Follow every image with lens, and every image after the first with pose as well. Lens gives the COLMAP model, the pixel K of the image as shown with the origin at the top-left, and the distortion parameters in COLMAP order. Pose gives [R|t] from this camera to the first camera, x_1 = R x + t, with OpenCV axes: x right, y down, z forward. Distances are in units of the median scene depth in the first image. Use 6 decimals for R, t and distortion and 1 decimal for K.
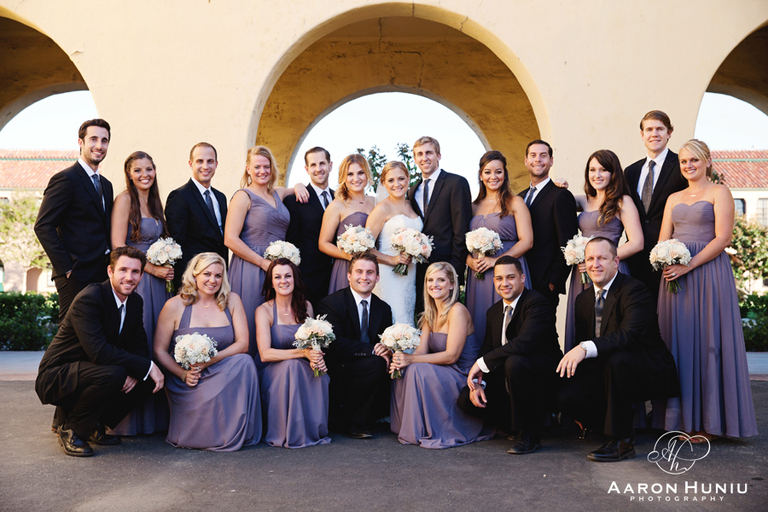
lens RADIAL K [[1006.4, 0, 388.3], [0, 1006.4, 254.8], [0, 0, 1]] dist [0.072843, 0.000000]
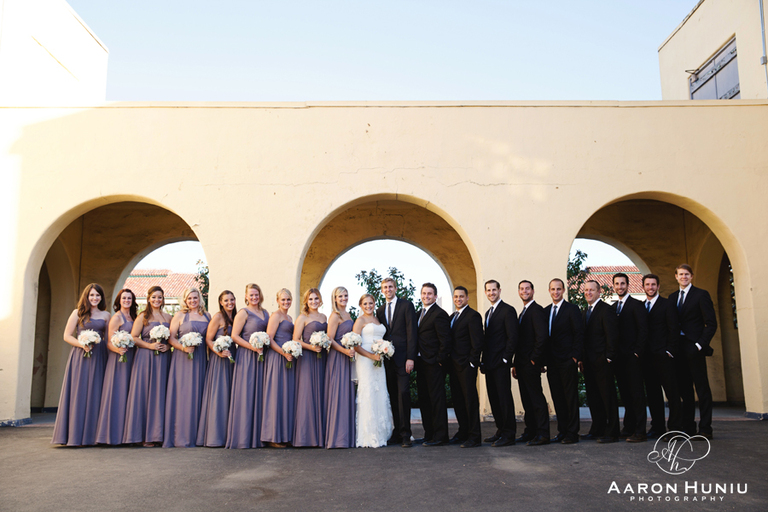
lens RADIAL K [[713.1, 0, 387.8], [0, 713.1, 256.4], [0, 0, 1]] dist [-0.014361, 0.000000]
pose [[0.999949, -0.007545, 0.006685, 0.000949], [0.008305, 0.992481, -0.122118, -0.001512], [-0.005714, 0.122167, 0.992493, -0.093251]]
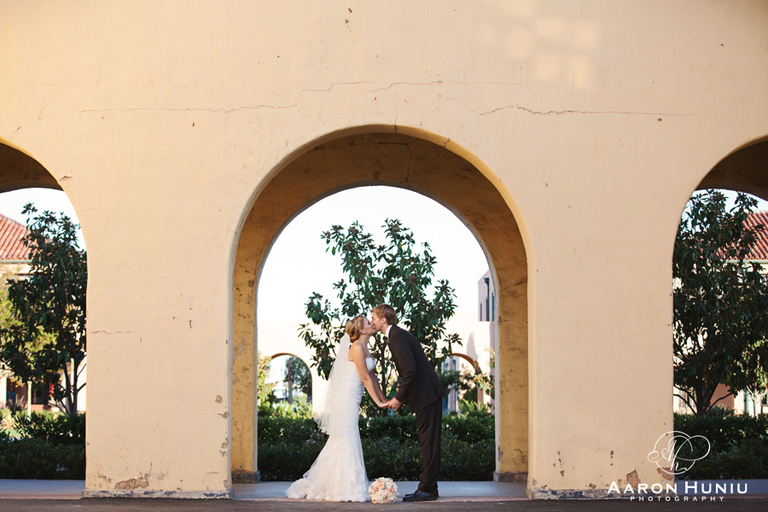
lens RADIAL K [[1402.8, 0, 378.8], [0, 1402.8, 258.8], [0, 0, 1]] dist [-0.108154, 0.000000]
pose [[0.999996, -0.000826, 0.002769, 0.002579], [0.001029, 0.997269, -0.073842, -0.008278], [-0.002700, 0.073844, 0.997266, -0.229115]]
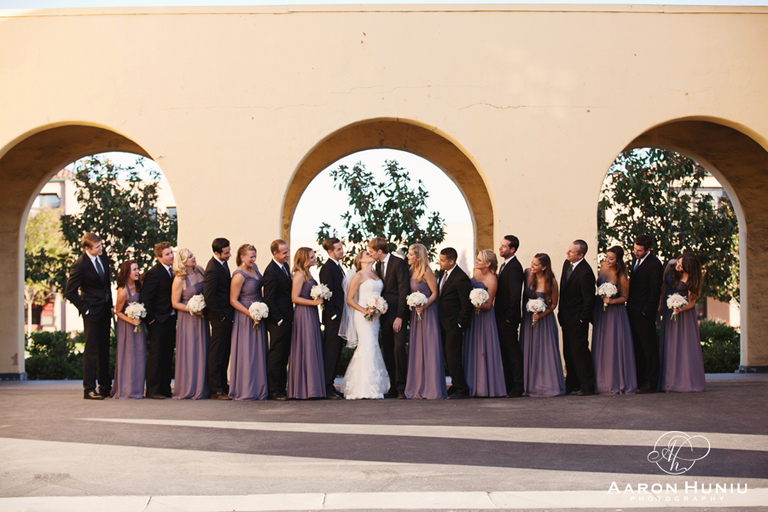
lens RADIAL K [[1270.1, 0, 387.7], [0, 1270.1, 256.3], [0, 0, 1]] dist [-0.029259, 0.000000]
pose [[0.999896, -0.009858, 0.010529, -0.005735], [0.010063, 0.999757, -0.019598, -0.013768], [-0.010334, 0.019702, 0.999752, -0.455701]]
